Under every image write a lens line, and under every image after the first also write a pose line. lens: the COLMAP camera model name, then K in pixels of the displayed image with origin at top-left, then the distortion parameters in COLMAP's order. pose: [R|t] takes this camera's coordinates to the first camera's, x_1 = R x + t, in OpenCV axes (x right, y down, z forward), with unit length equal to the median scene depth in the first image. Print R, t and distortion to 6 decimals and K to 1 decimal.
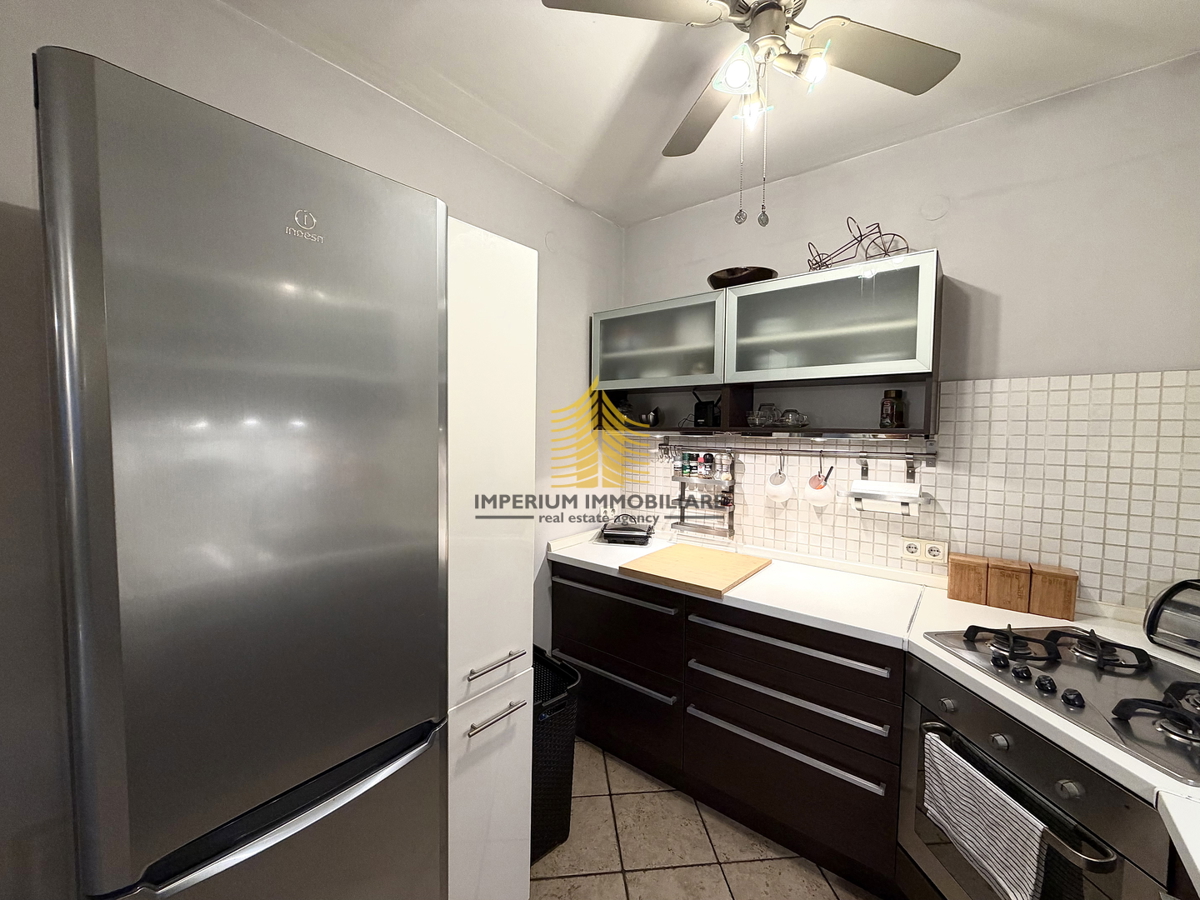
lens RADIAL K [[477.5, 0, 596.2], [0, 477.5, 450.1], [0, 0, 1]] dist [0.000505, 0.000393]
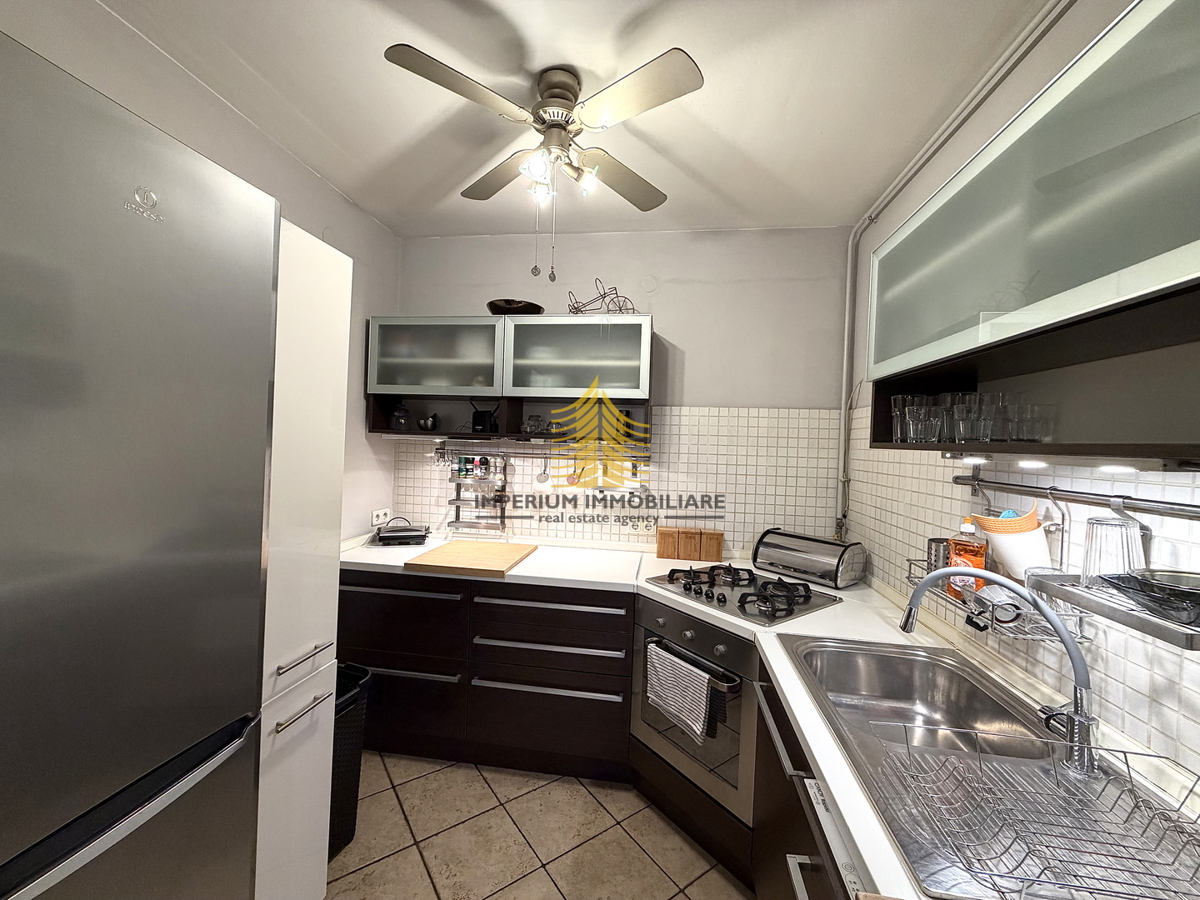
lens RADIAL K [[477.5, 0, 599.7], [0, 477.5, 449.0], [0, 0, 1]] dist [0.000505, 0.000393]
pose [[0.858541, 0.017532, 0.512445, -0.152408], [-0.002951, 0.999568, -0.029253, 0.028886], [-0.512737, 0.023603, 0.858221, -0.148558]]
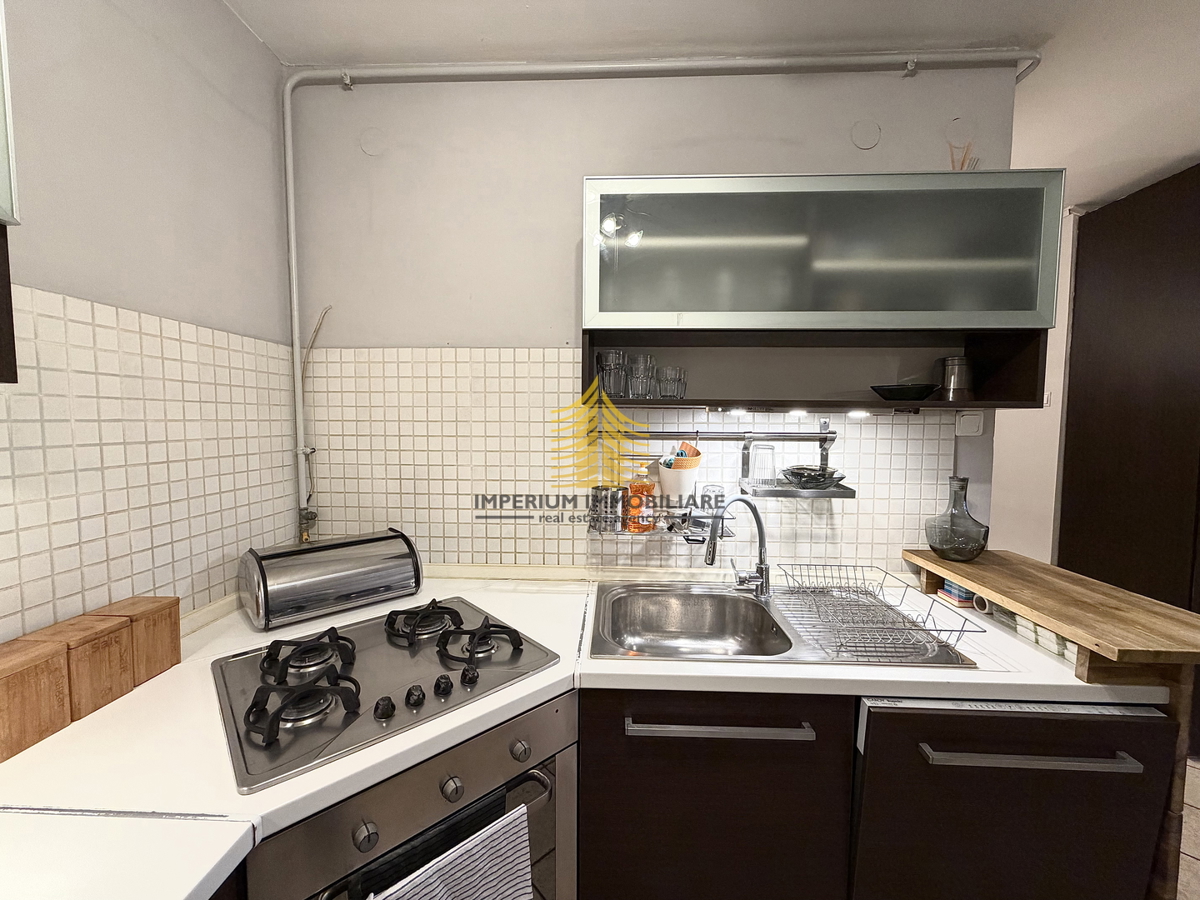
lens RADIAL K [[477.5, 0, 596.5], [0, 477.5, 449.9], [0, 0, 1]] dist [0.000505, 0.000393]
pose [[-0.594623, -0.057014, 0.801980, 0.078345], [0.033604, 0.994848, 0.095641, 0.000572], [-0.803302, 0.083820, -0.589644, 0.827571]]
